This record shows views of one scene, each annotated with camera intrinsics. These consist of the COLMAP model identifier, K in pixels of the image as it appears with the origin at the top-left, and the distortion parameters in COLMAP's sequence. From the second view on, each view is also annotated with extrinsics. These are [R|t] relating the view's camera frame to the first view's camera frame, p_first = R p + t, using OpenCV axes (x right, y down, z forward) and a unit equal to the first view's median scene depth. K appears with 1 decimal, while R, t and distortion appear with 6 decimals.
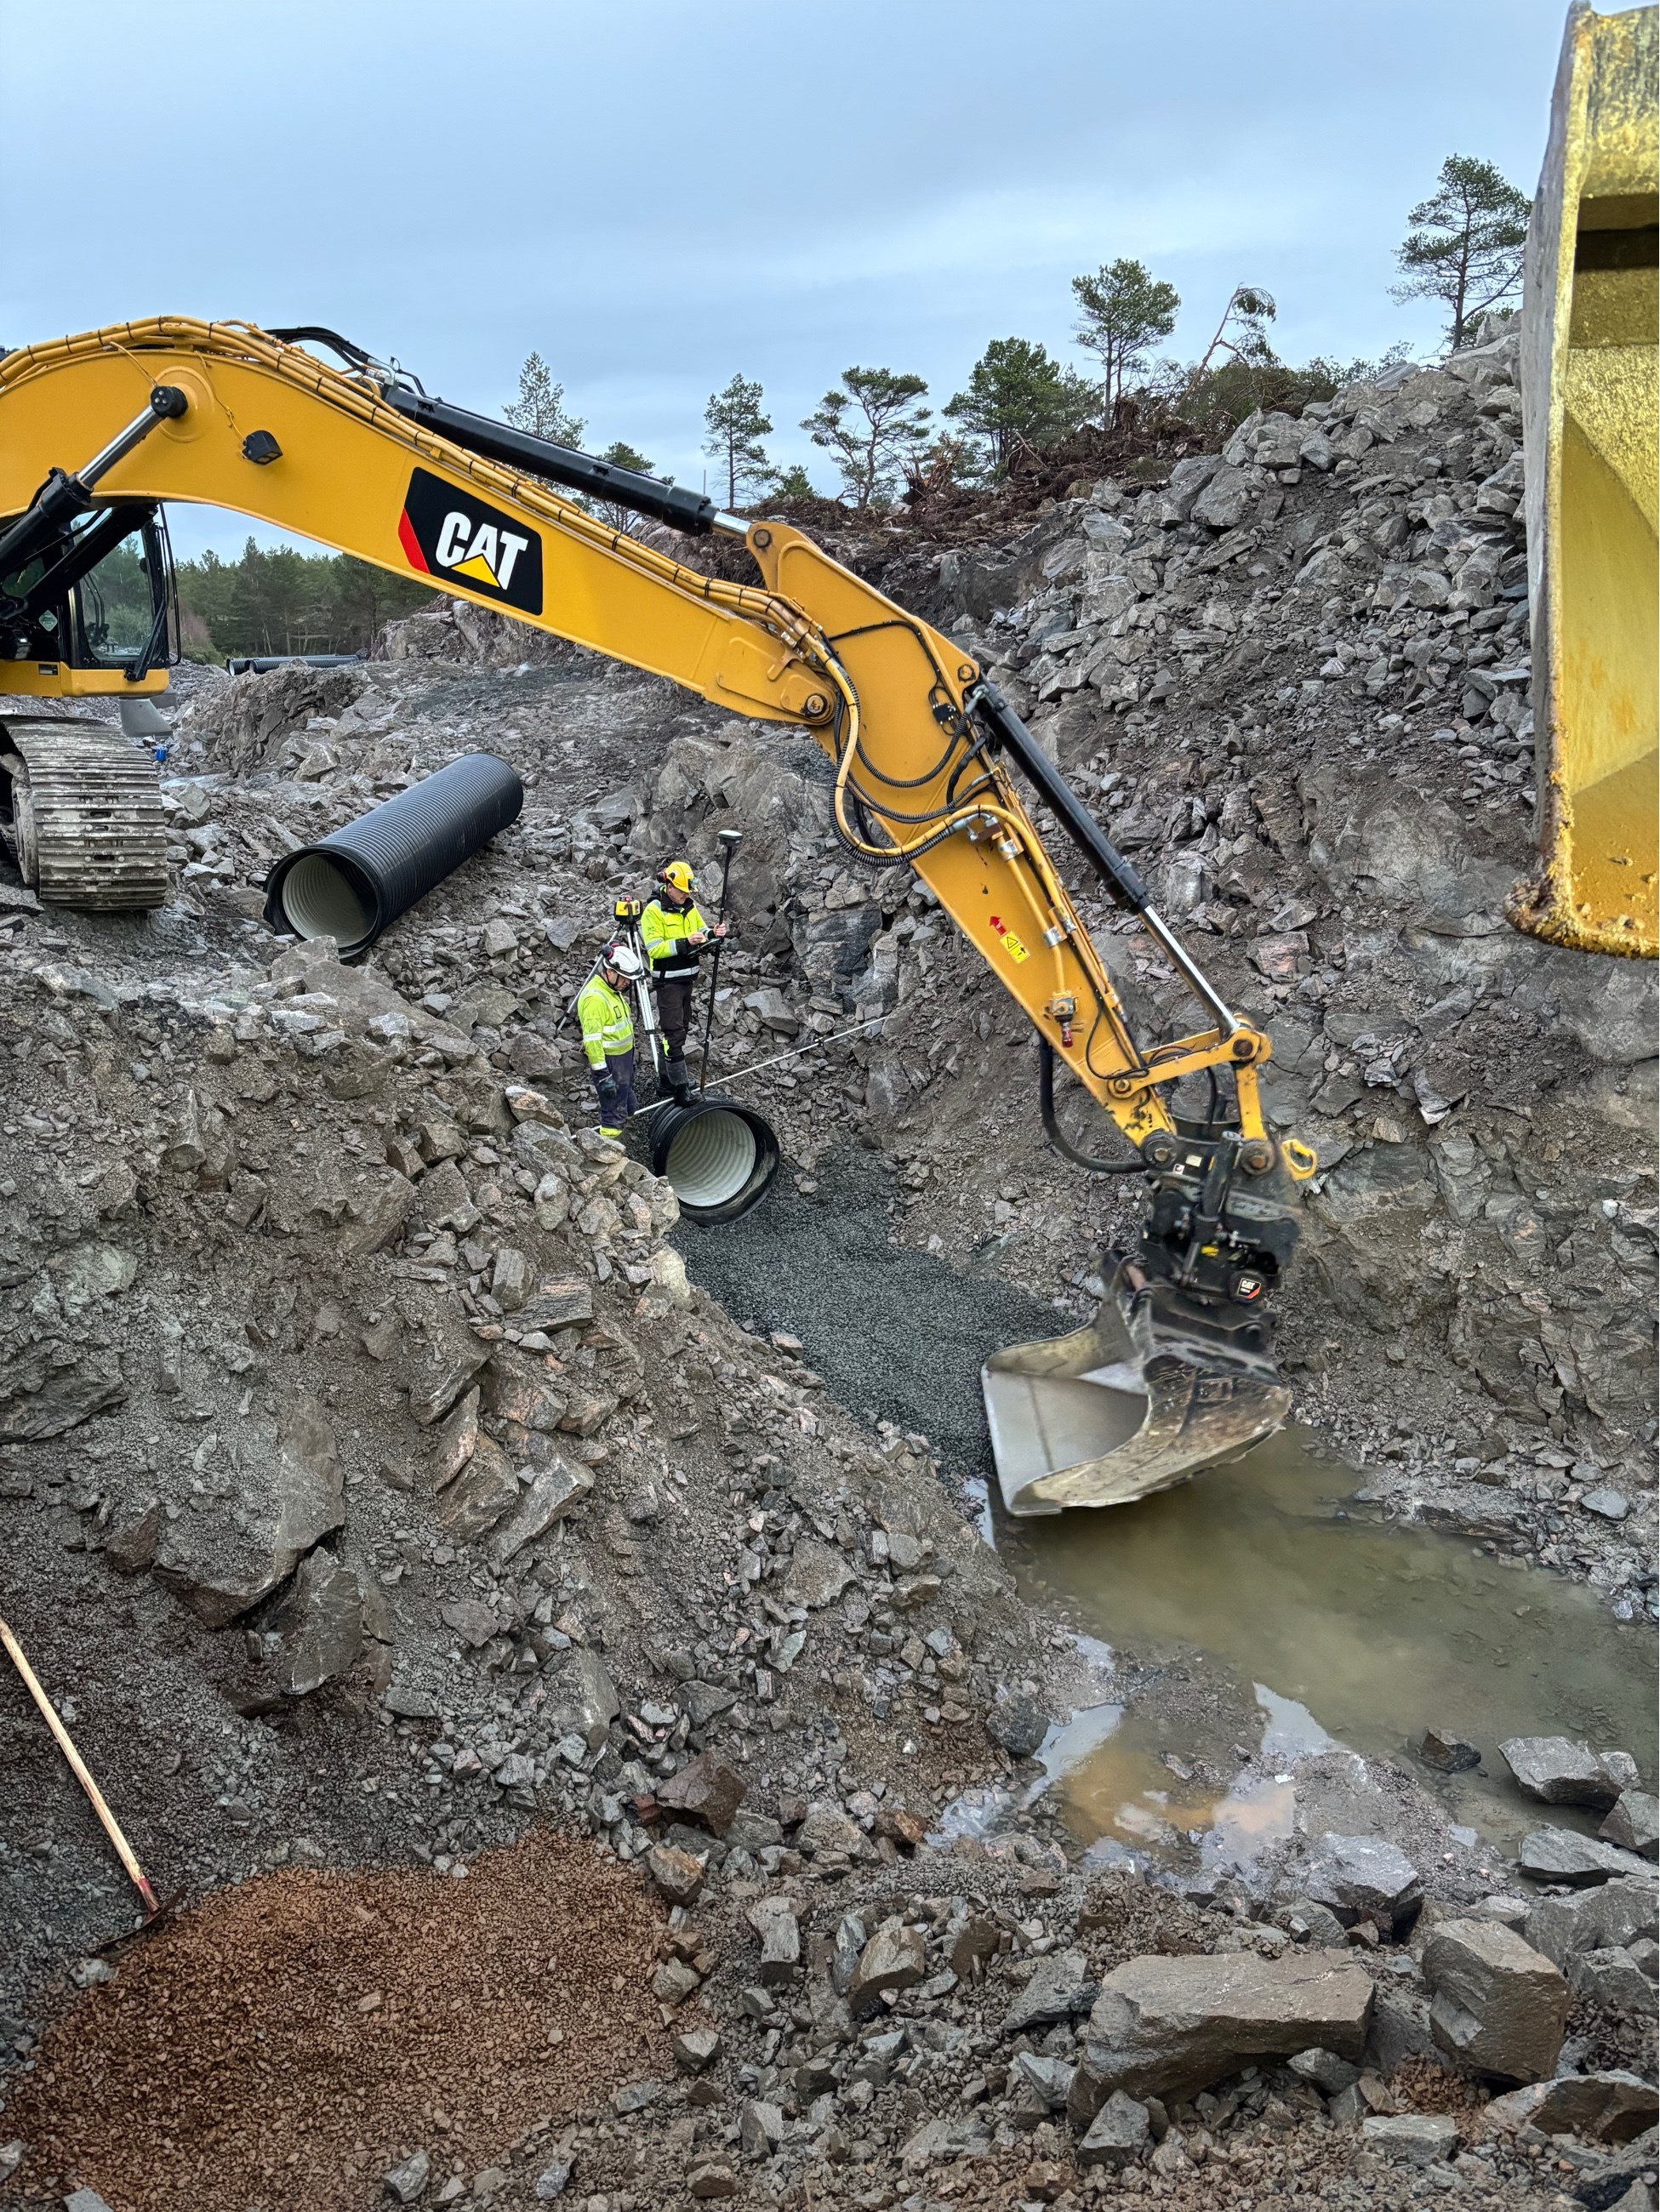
lens RADIAL K [[1553.6, 0, 789.4], [0, 1553.6, 1106.4], [0, 0, 1]] dist [0.050788, -0.050533]
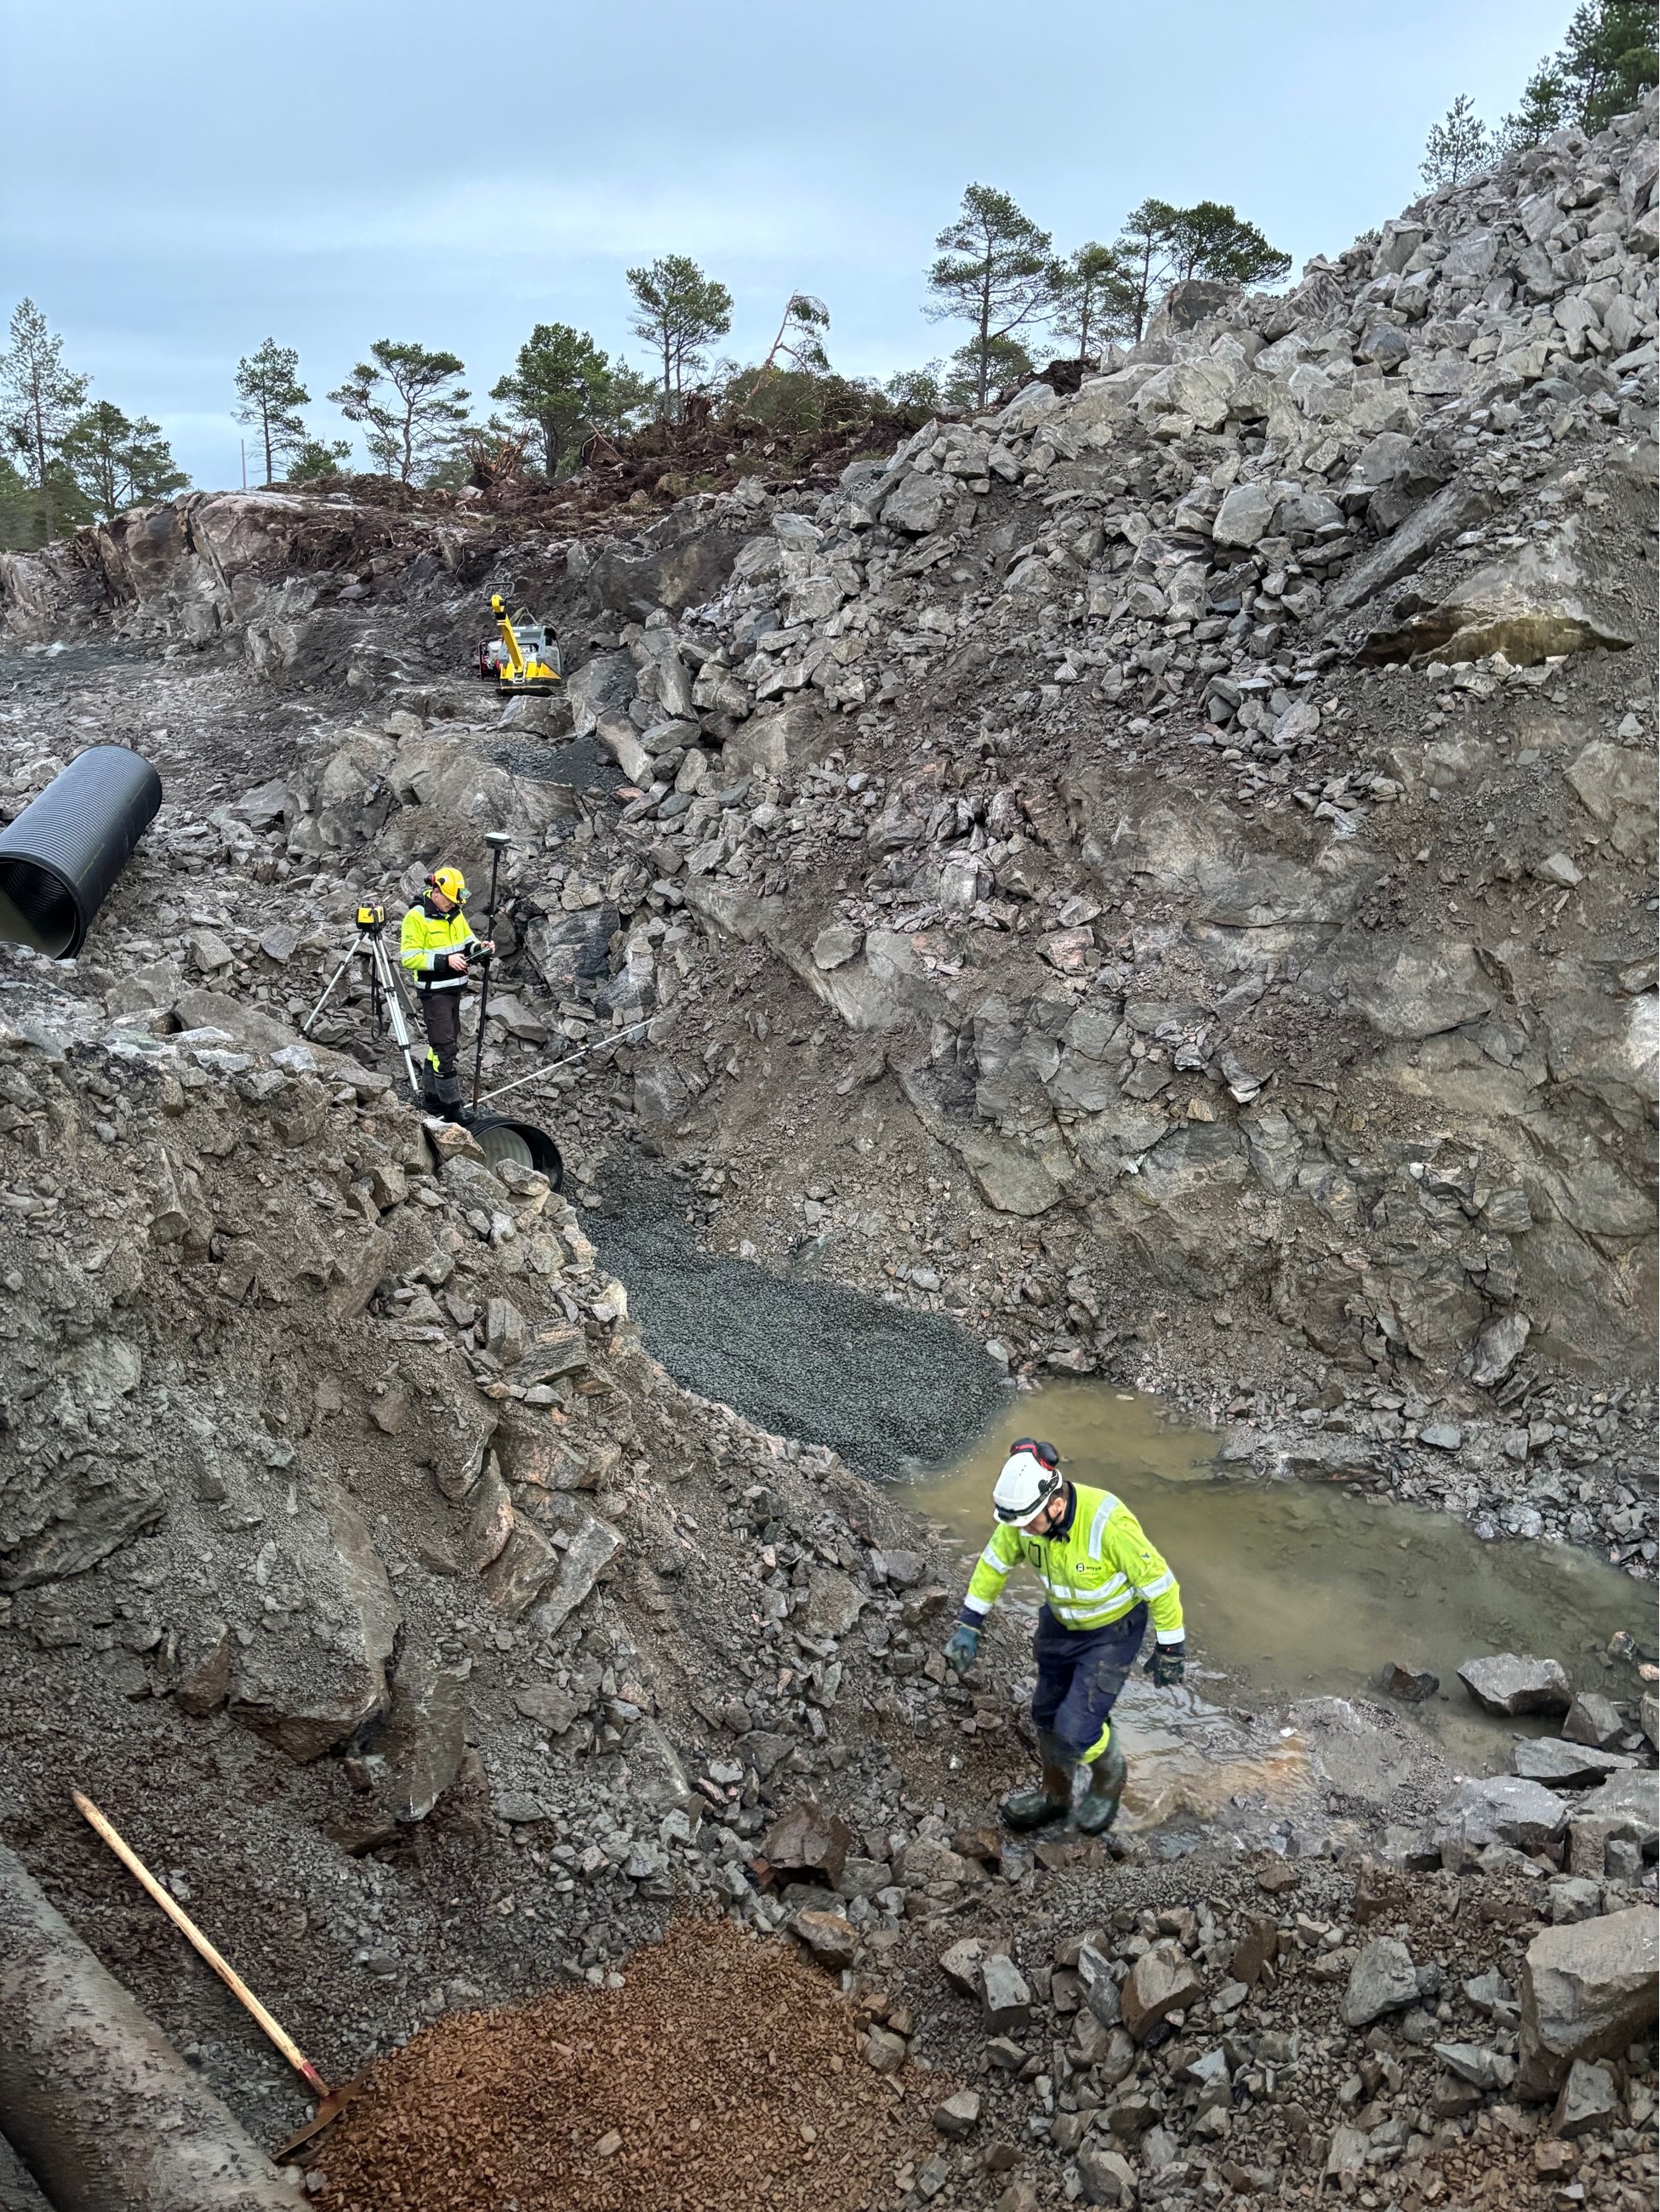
lens RADIAL K [[1563.3, 0, 691.9], [0, 1563.3, 1109.6], [0, 0, 1]] dist [0.056186, -0.063282]
pose [[0.961622, -0.057018, 0.268389, -0.253123], [0.054758, 0.998373, 0.015906, -0.022736], [-0.268859, -0.000599, 0.963179, 0.062153]]
